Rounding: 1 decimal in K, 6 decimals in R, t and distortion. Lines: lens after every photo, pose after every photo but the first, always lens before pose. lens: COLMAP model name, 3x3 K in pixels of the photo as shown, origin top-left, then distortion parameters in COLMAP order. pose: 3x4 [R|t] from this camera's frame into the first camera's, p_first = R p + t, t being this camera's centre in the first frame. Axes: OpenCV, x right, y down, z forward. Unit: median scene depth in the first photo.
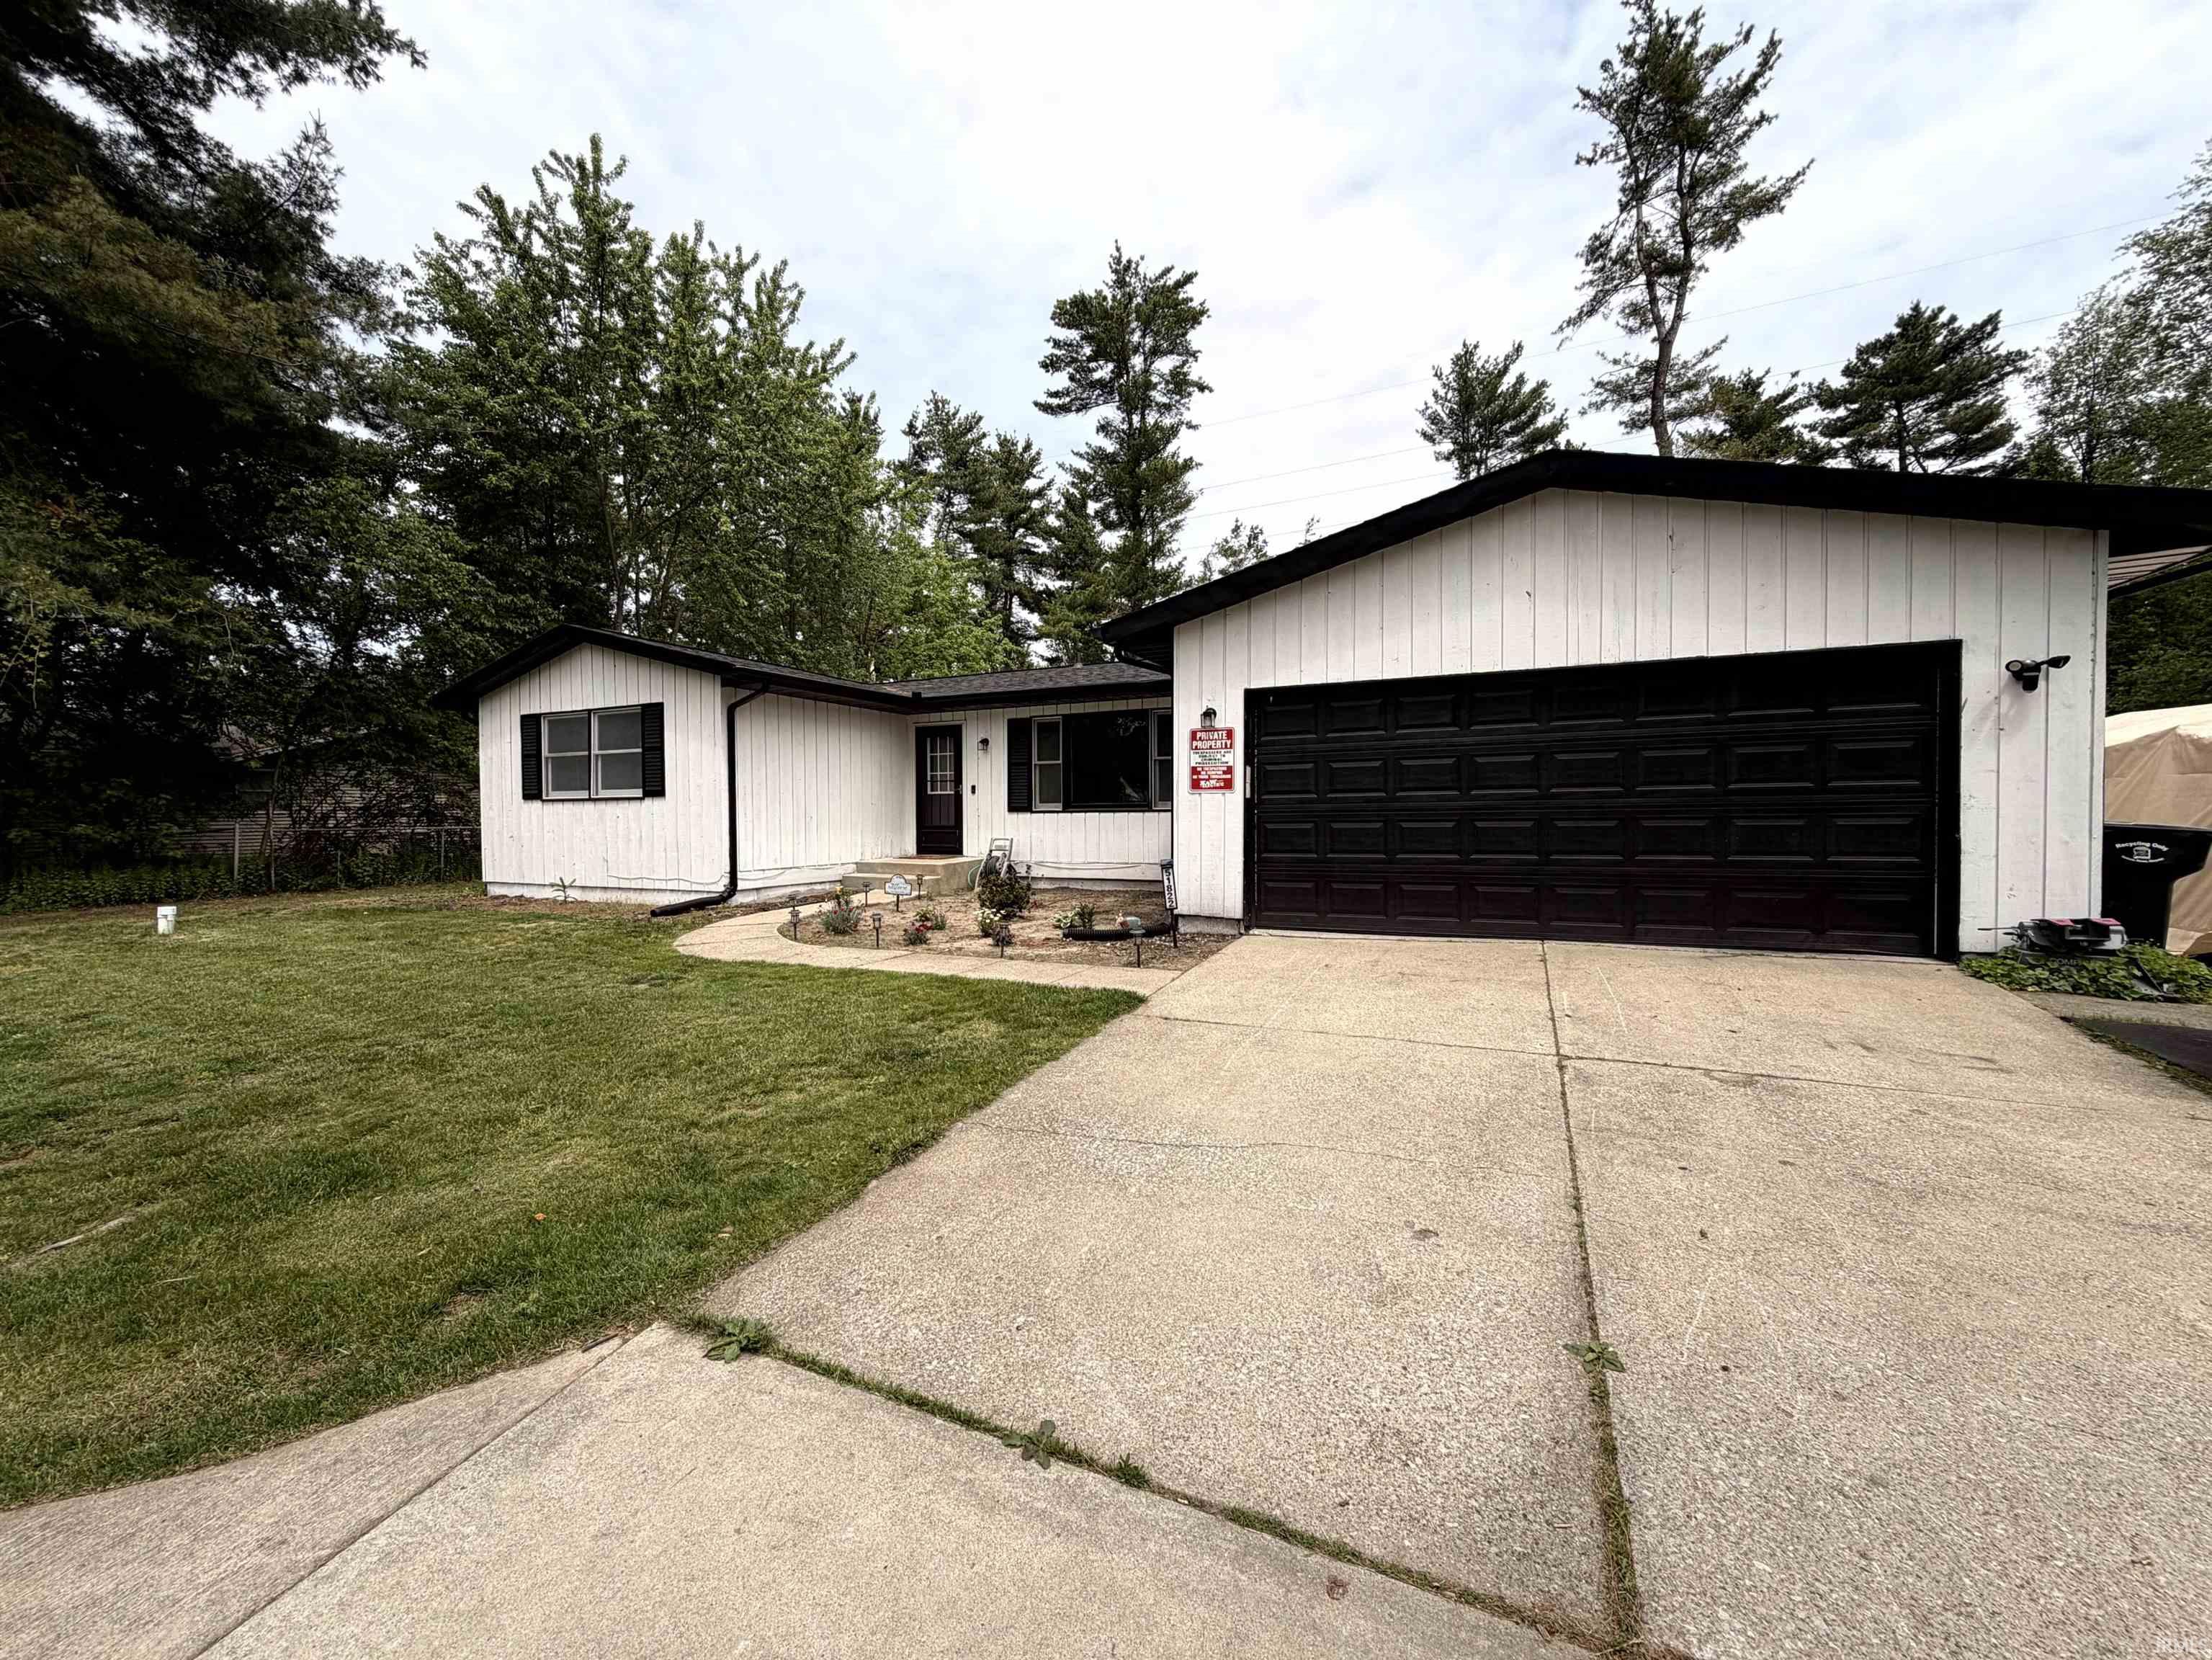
lens RADIAL K [[877.2, 0, 1102.9], [0, 877.2, 834.3], [0, 0, 1]] dist [0.002499, -0.000127]
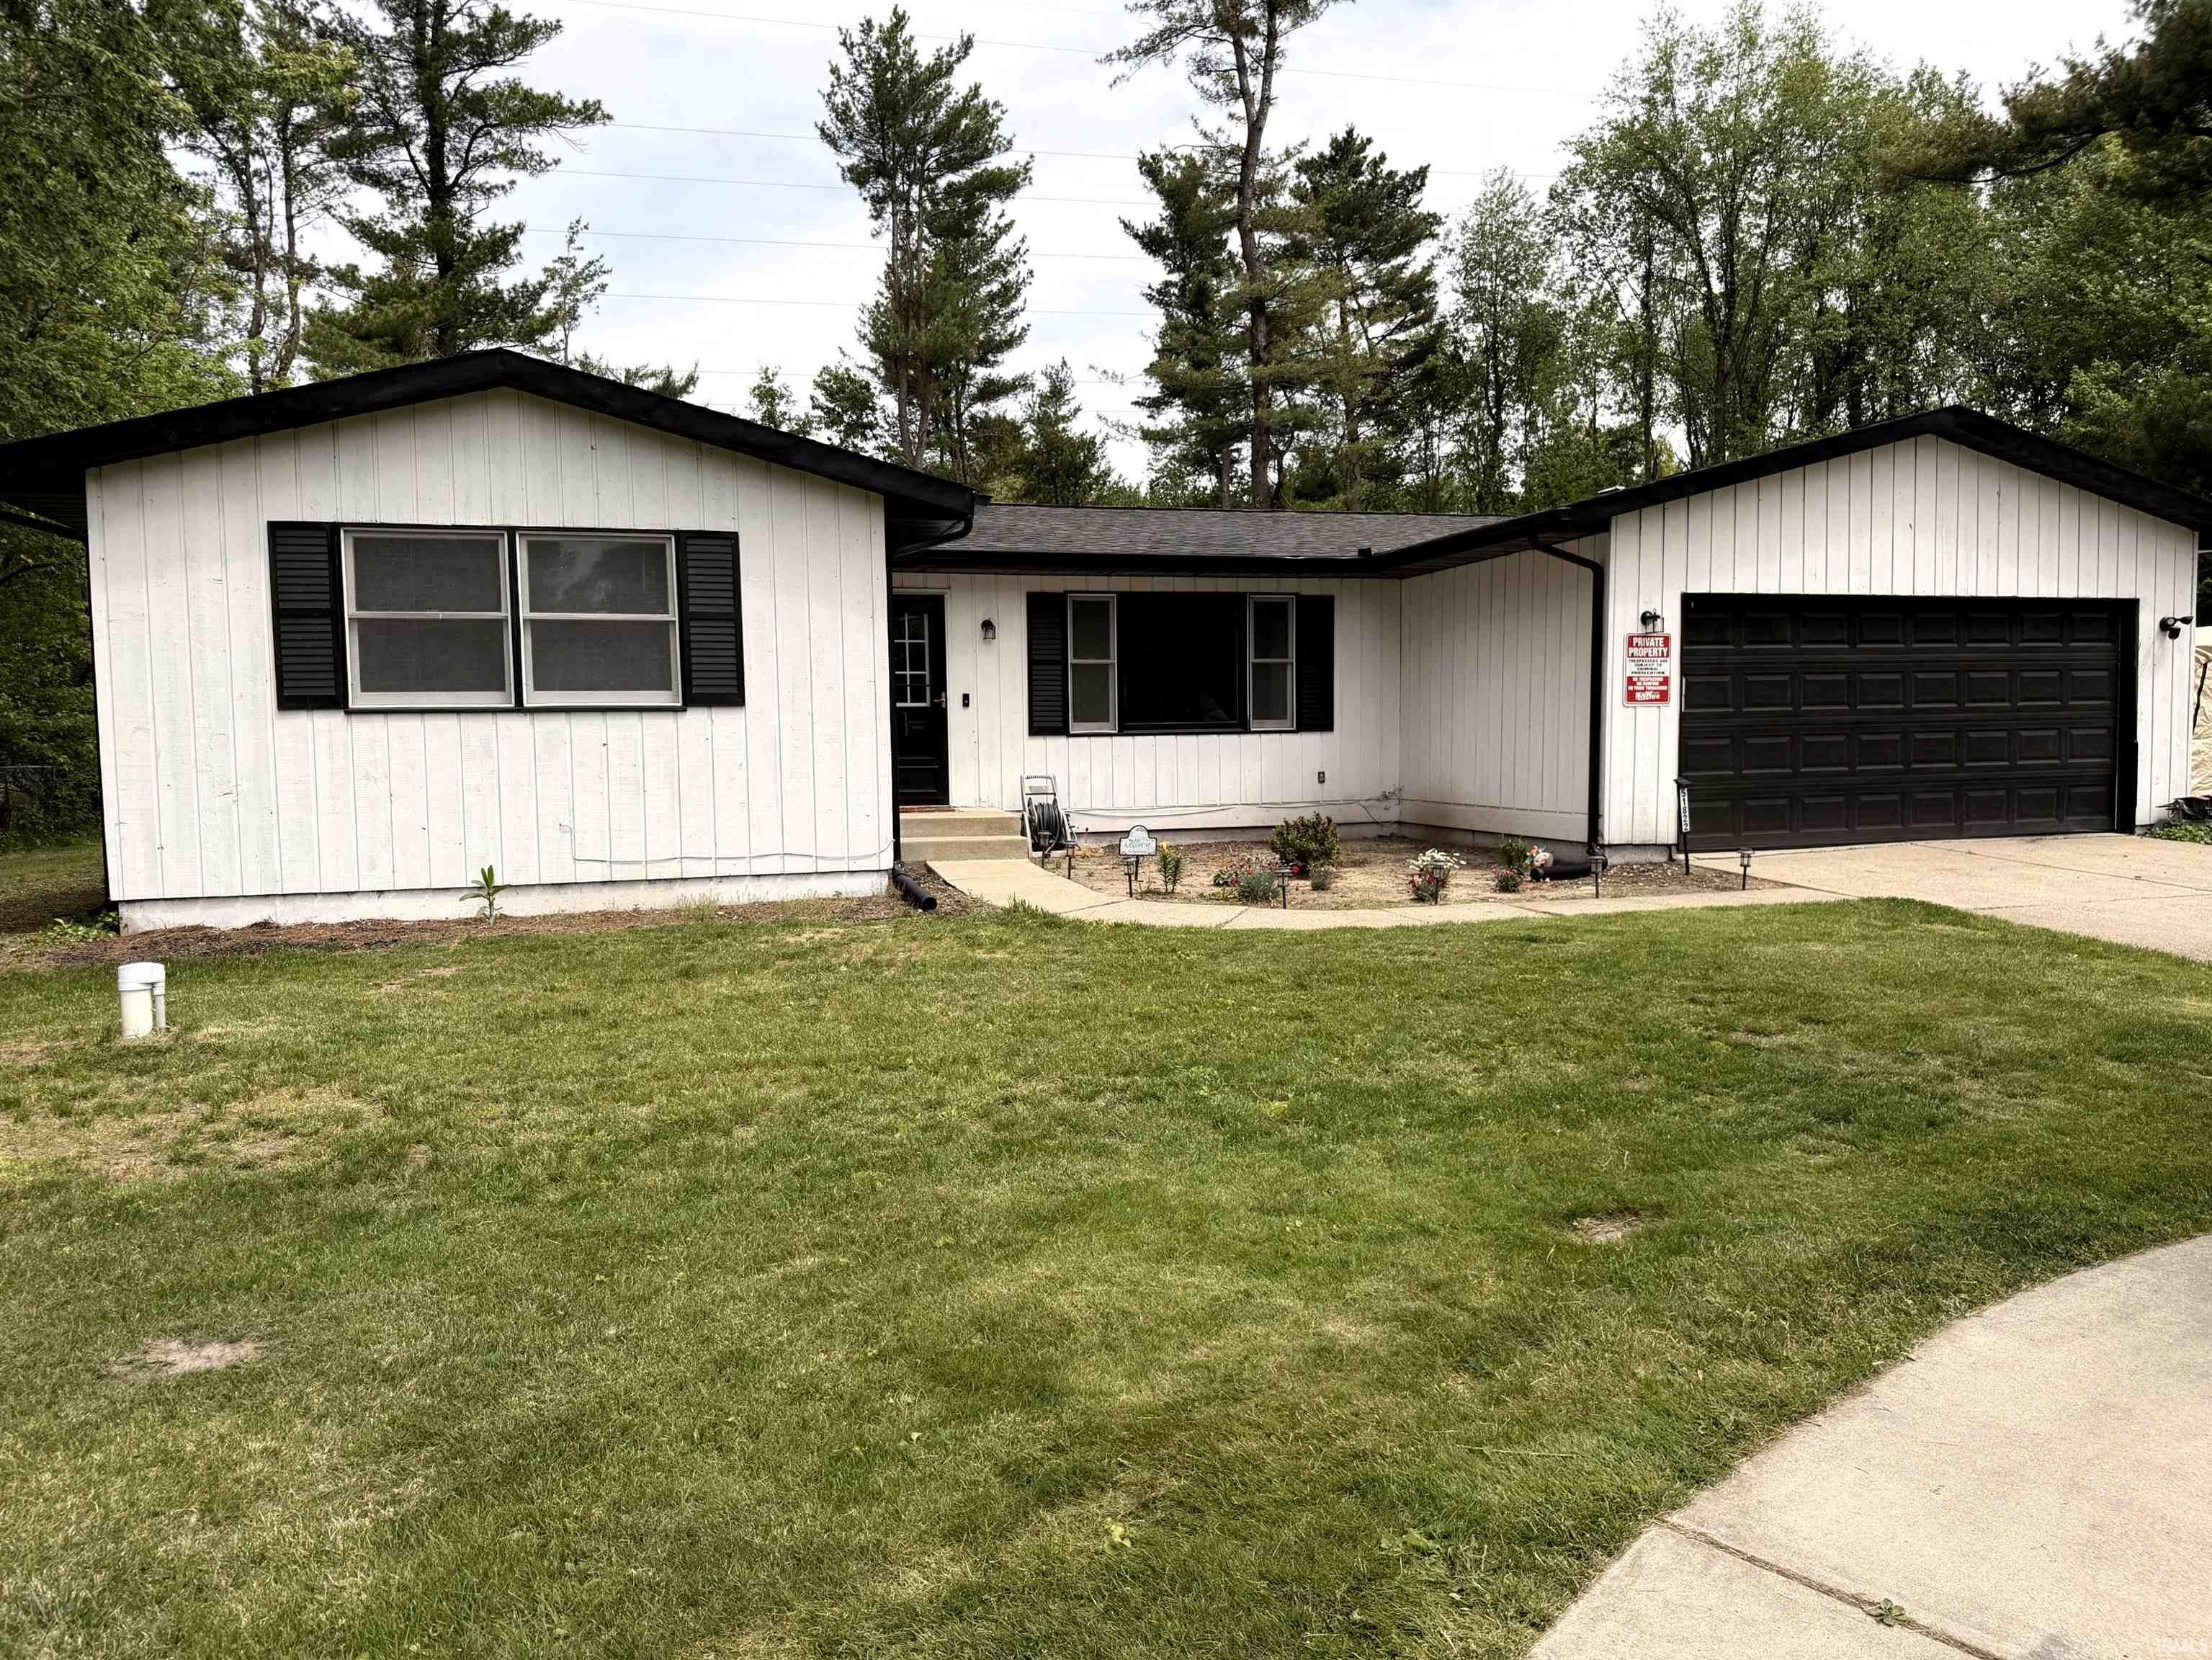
lens RADIAL K [[1600.1, 0, 1108.3], [0, 1600.1, 827.5], [0, 0, 1]] dist [0.011928, -0.003726]
pose [[0.740817, -0.040869, 0.670462, -0.907356], [0.027254, 0.999154, 0.030791, 0.007481], [-0.671154, -0.004538, 0.741304, 0.101453]]
